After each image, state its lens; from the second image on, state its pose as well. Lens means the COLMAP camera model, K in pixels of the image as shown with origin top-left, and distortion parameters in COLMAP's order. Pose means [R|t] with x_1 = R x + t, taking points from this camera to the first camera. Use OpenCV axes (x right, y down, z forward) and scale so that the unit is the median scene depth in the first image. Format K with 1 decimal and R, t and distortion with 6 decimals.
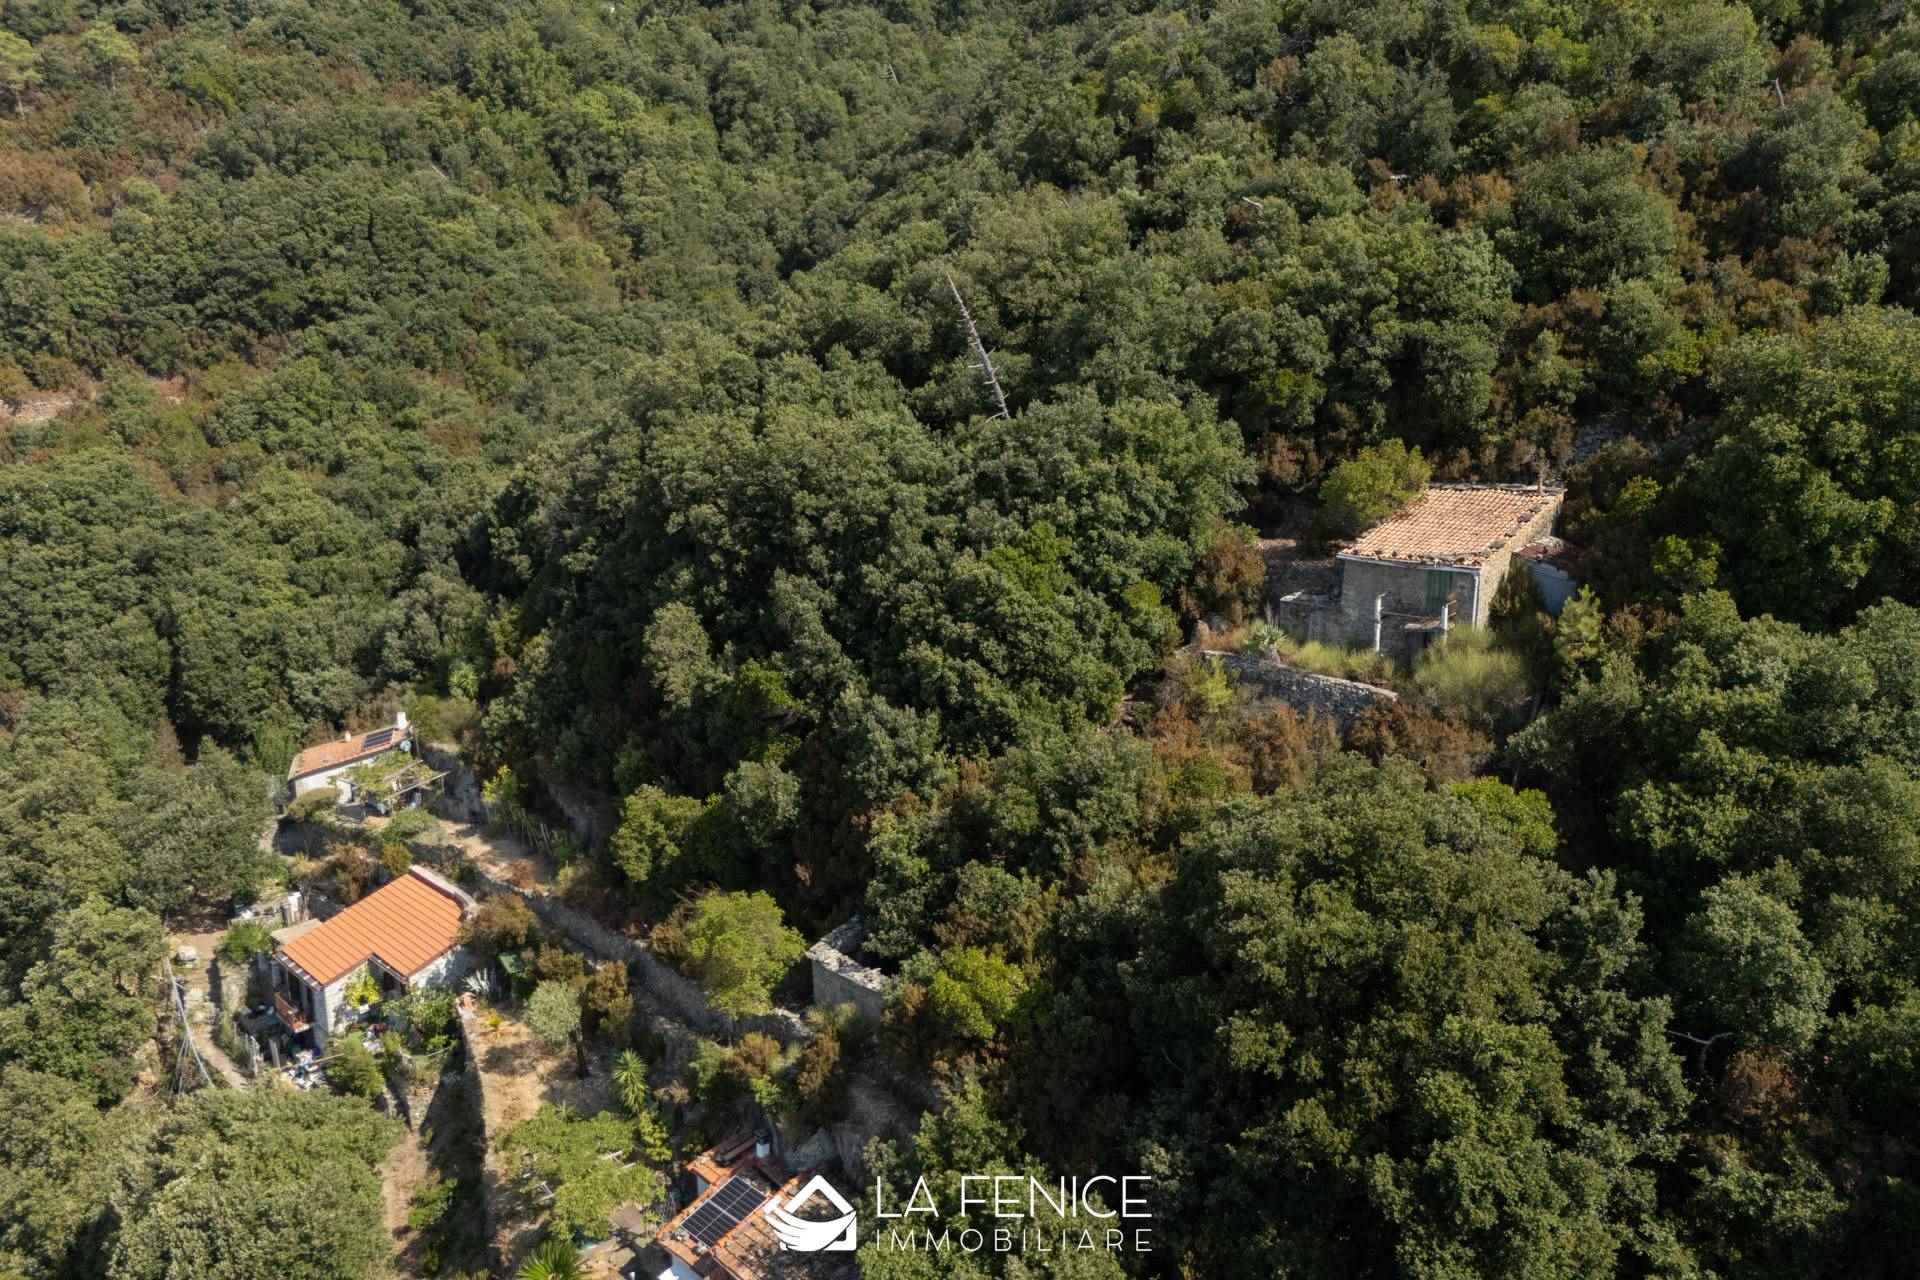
lens RADIAL K [[1415.5, 0, 957.6], [0, 1415.5, 635.2], [0, 0, 1]] dist [0.068761, -0.065772]
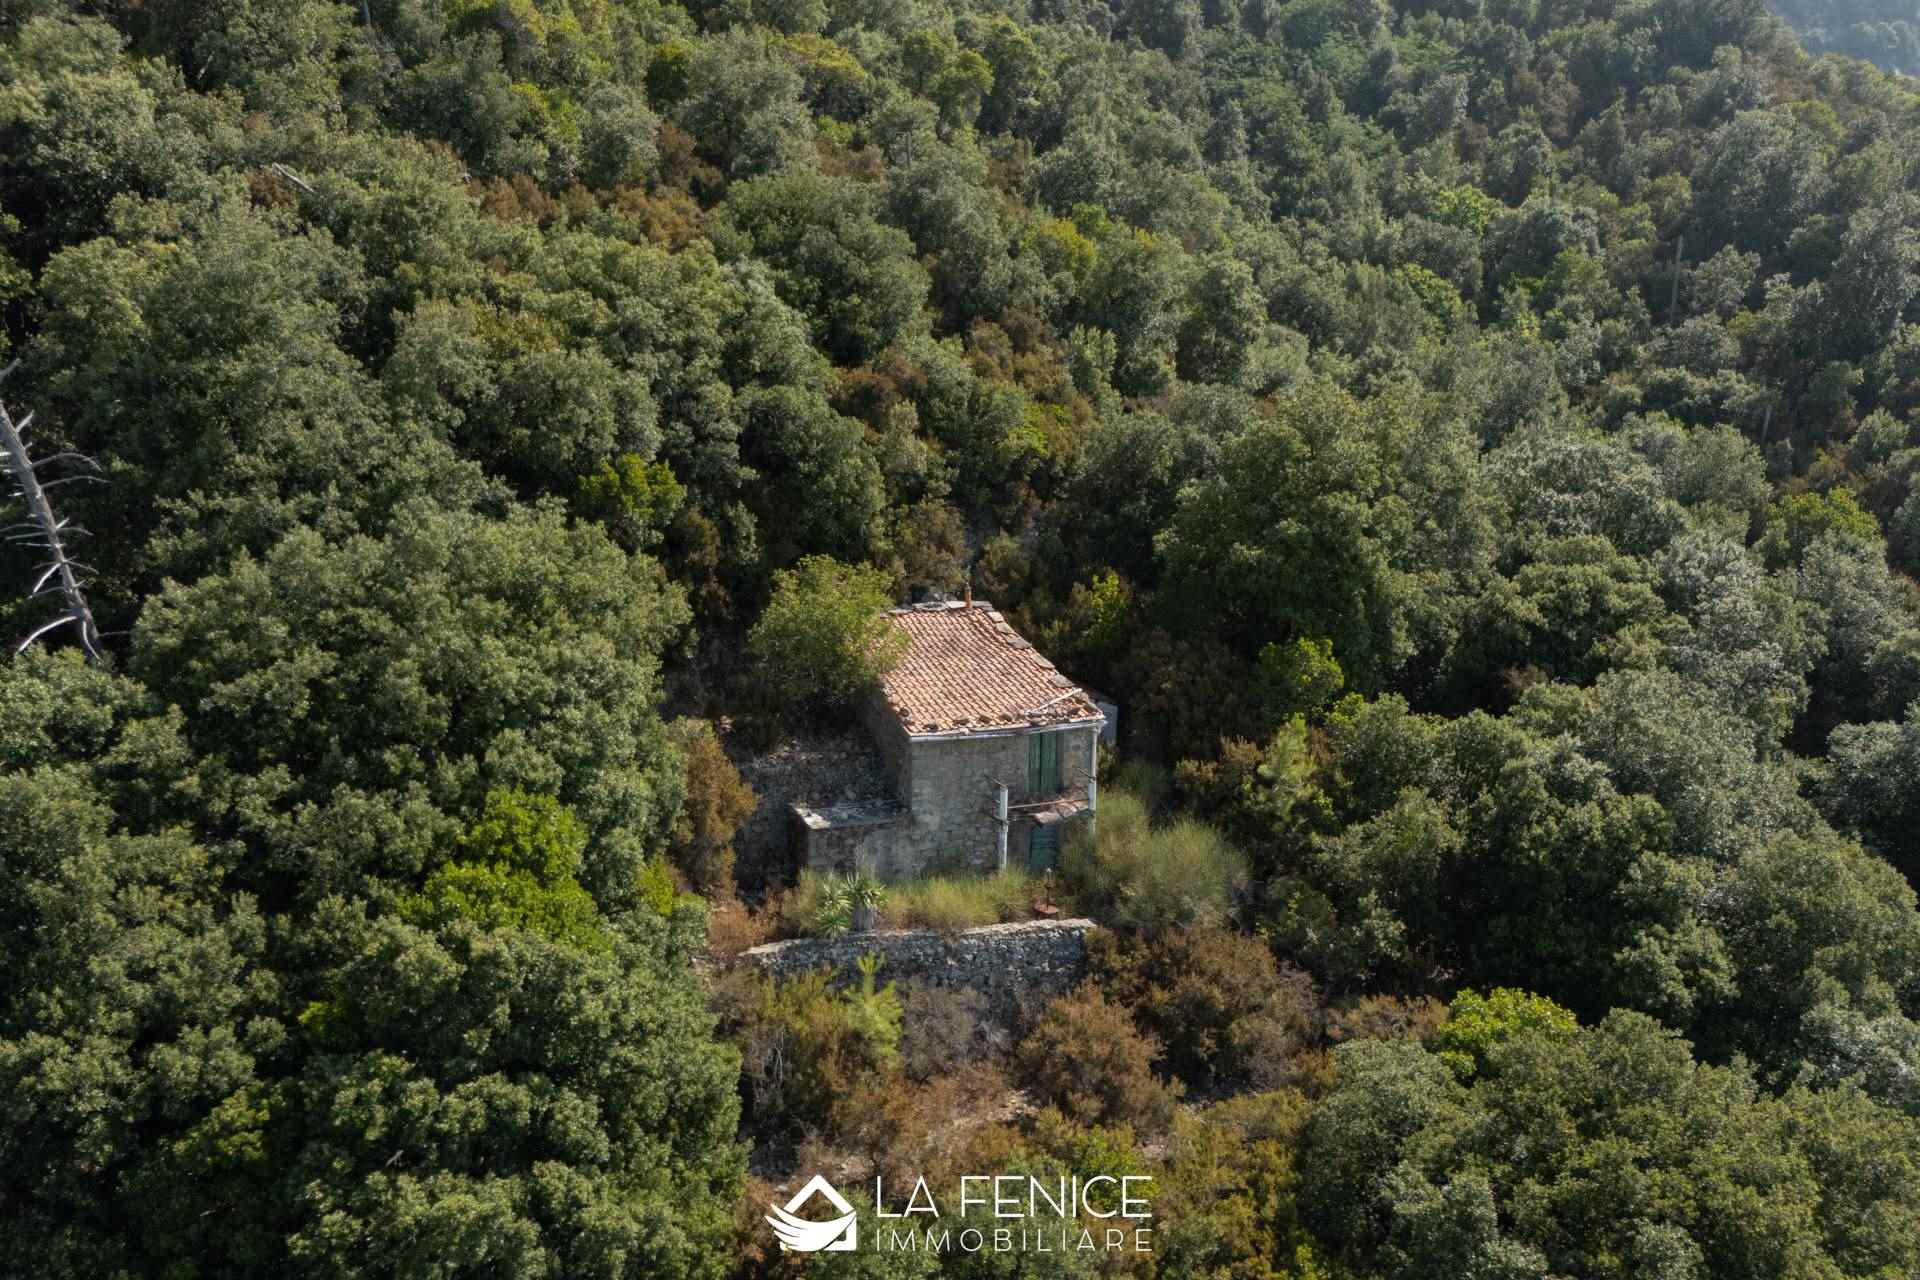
lens RADIAL K [[1415.5, 0, 957.1], [0, 1415.5, 646.6], [0, 0, 1]] dist [0.068761, -0.065772]
pose [[0.427168, -0.134105, 0.894172, -0.269638], [0.187425, 0.980593, 0.057528, -0.121219], [-0.884534, 0.143016, 0.444012, 0.649873]]
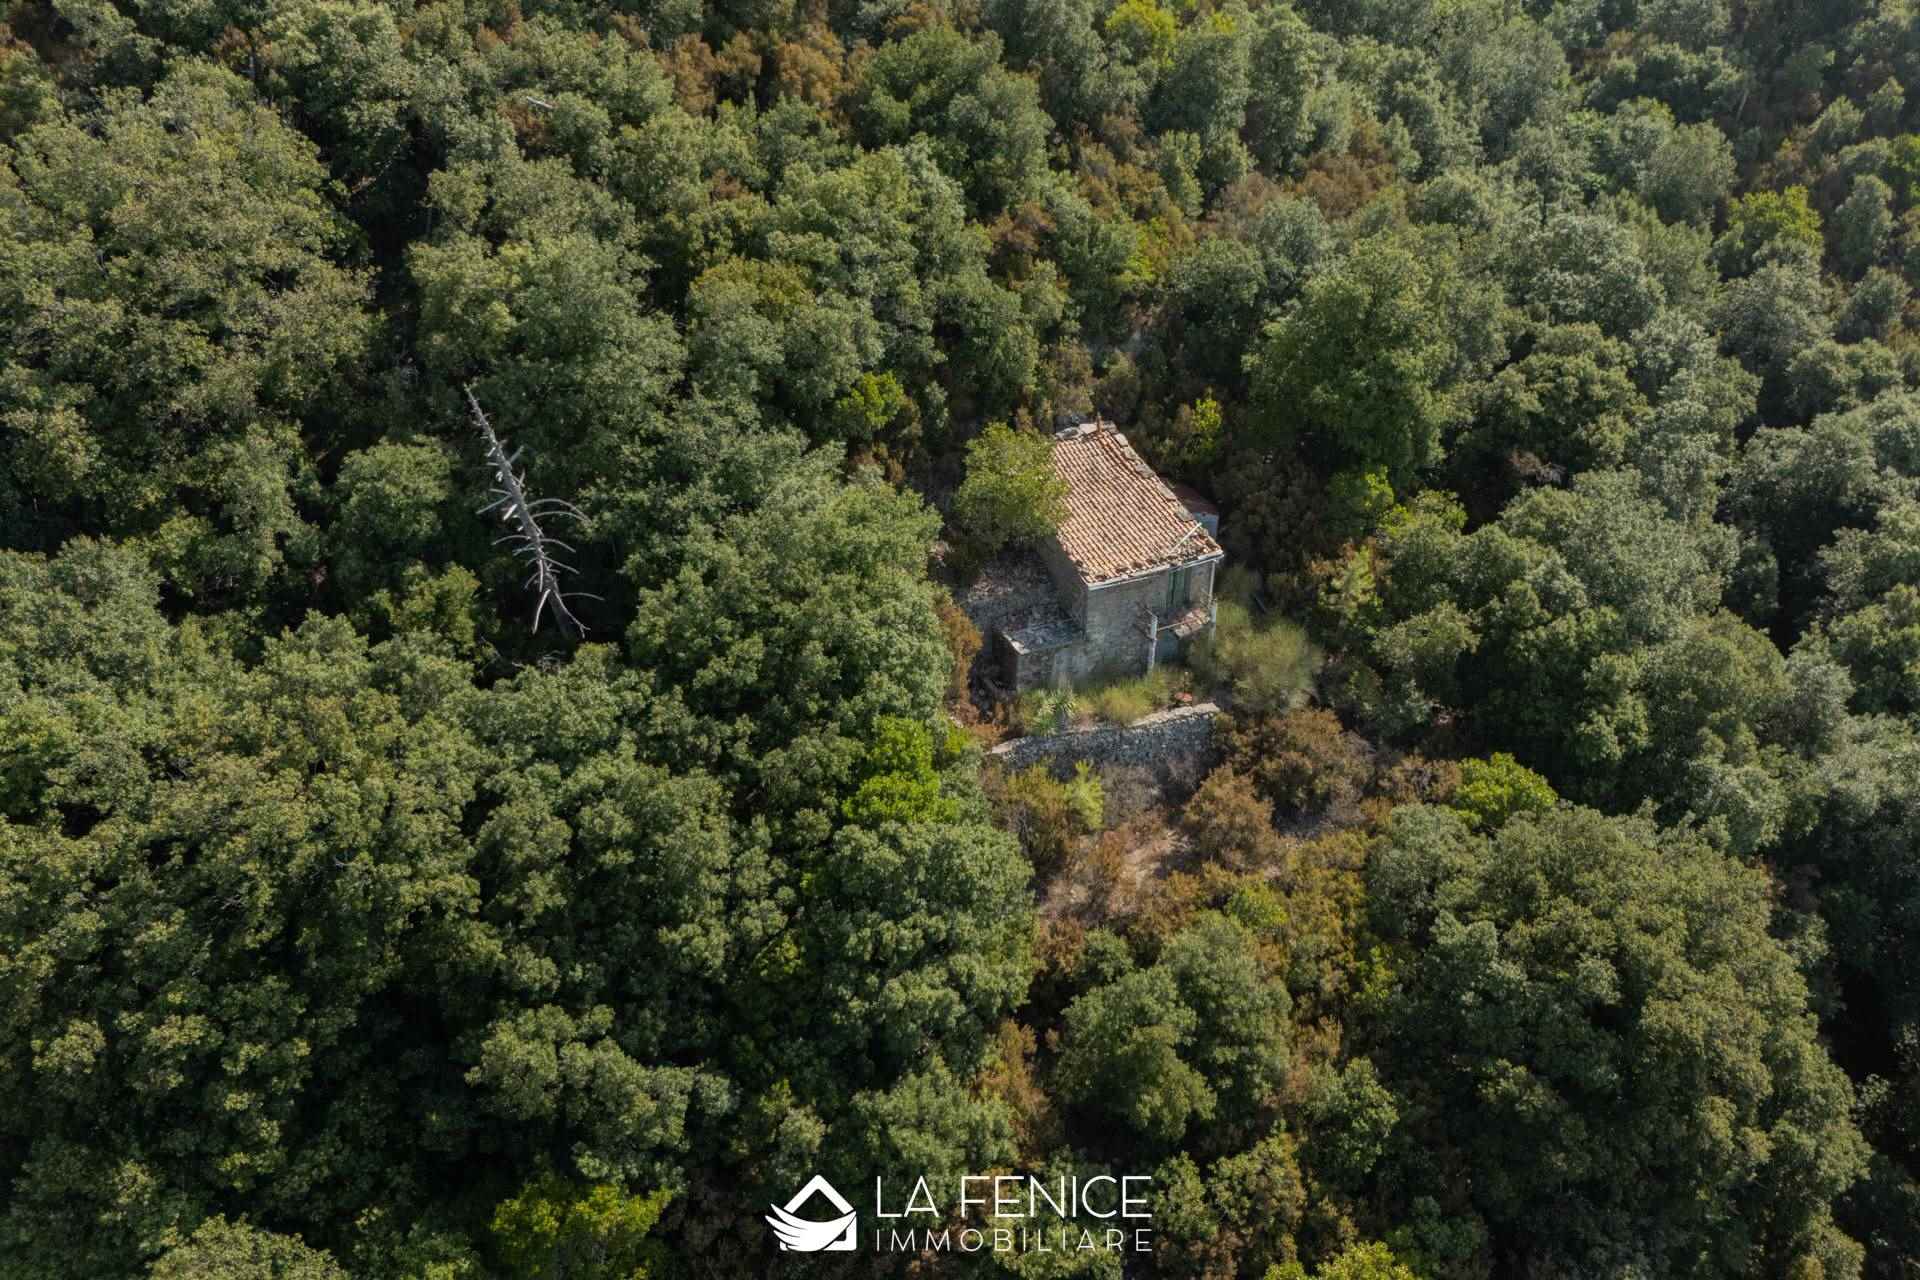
lens RADIAL K [[1415.5, 0, 956.1], [0, 1415.5, 580.6], [0, 0, 1]] dist [0.068761, -0.065772]
pose [[0.376223, -0.438002, 0.816462, -0.447707], [0.204043, 0.898738, 0.388118, -0.391675], [-0.903783, 0.020575, 0.427497, 0.656322]]
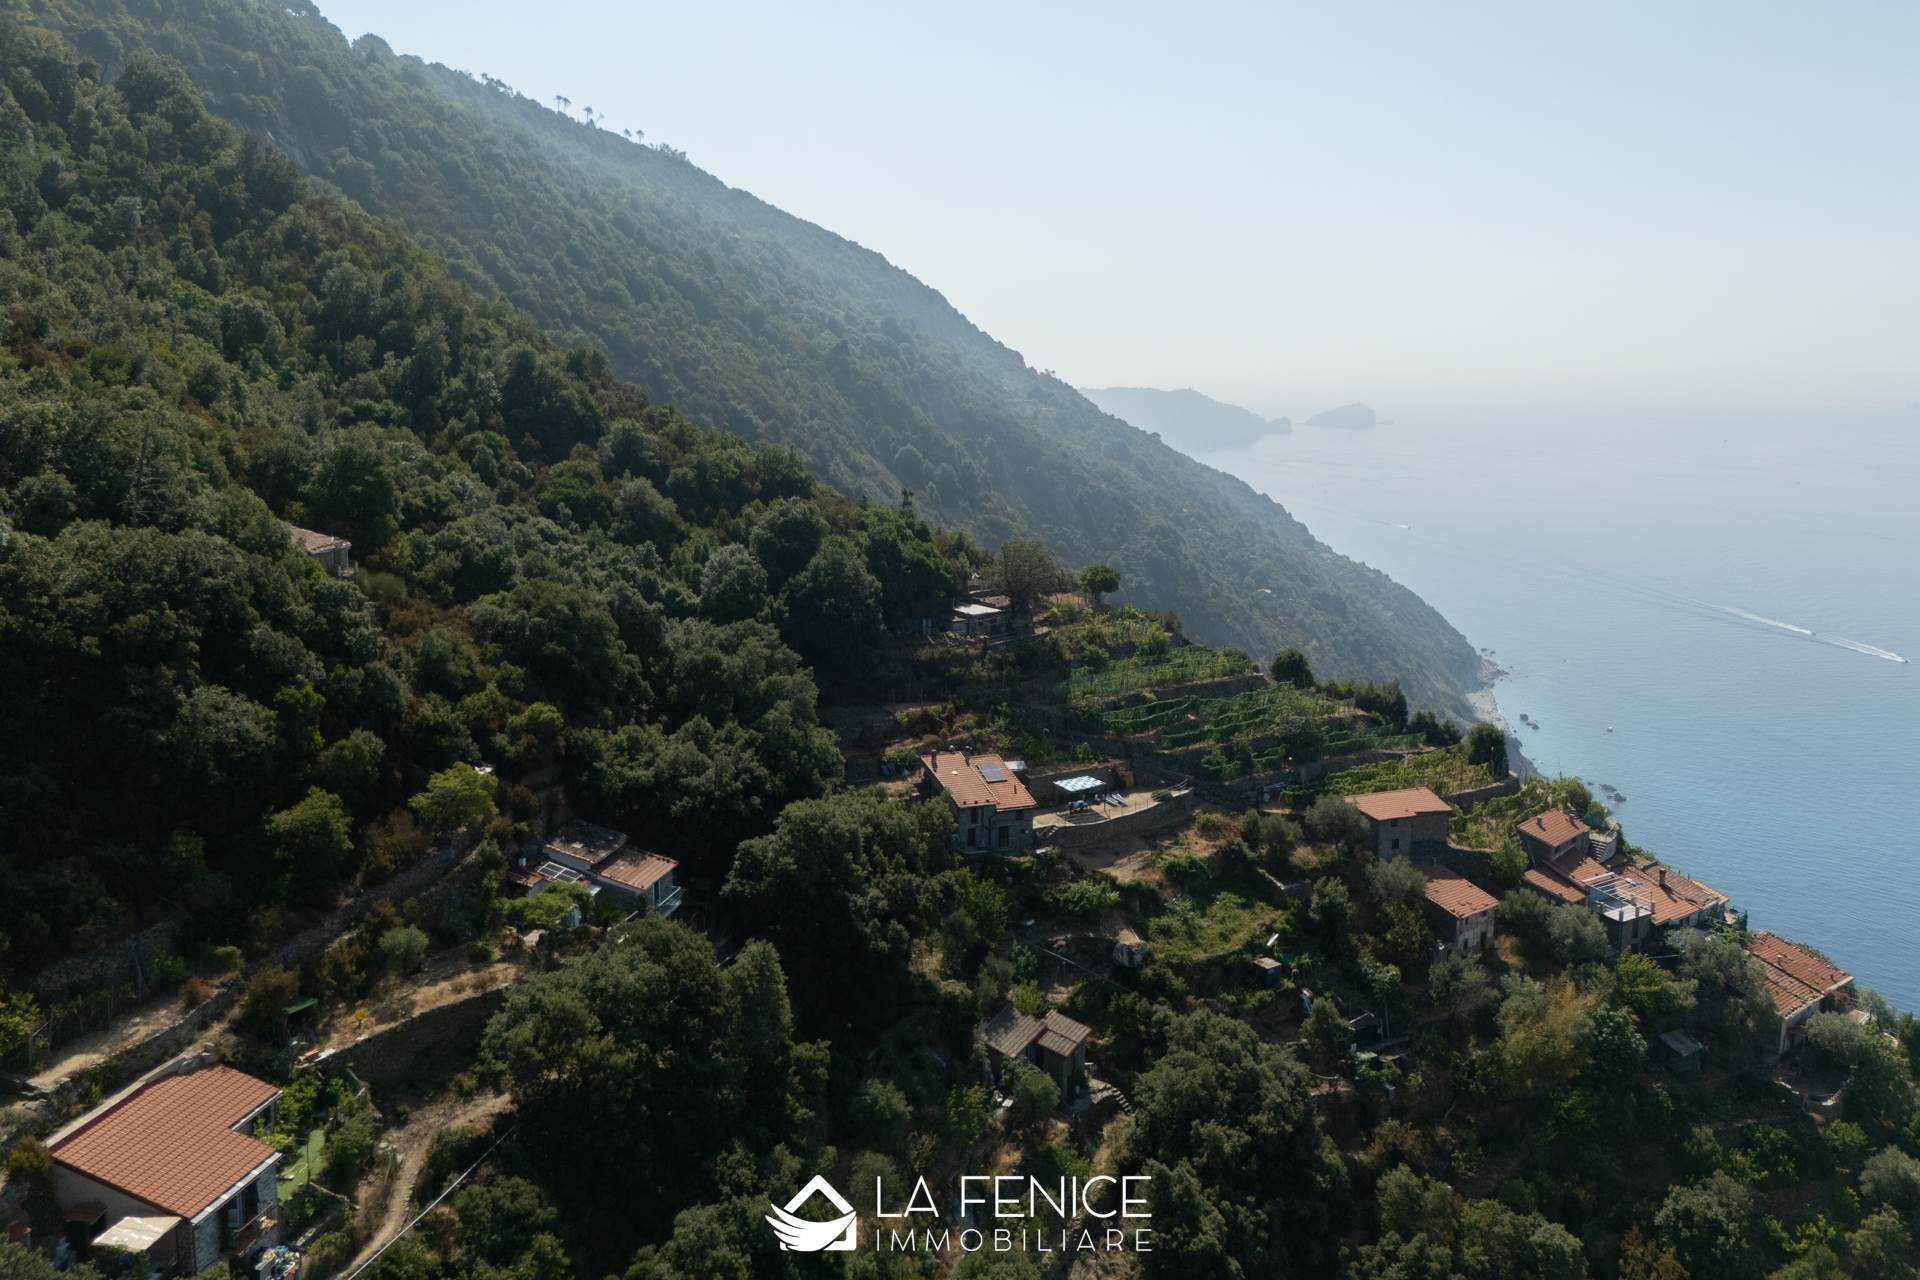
lens RADIAL K [[1415.5, 0, 971.2], [0, 1415.5, 571.1], [0, 0, 1]] dist [0.068761, -0.065772]
pose [[-0.574752, -0.108030, 0.811166, -1.768688], [0.181380, 0.949775, 0.255007, -0.350830], [-0.797974, 0.293694, -0.526290, 1.240121]]
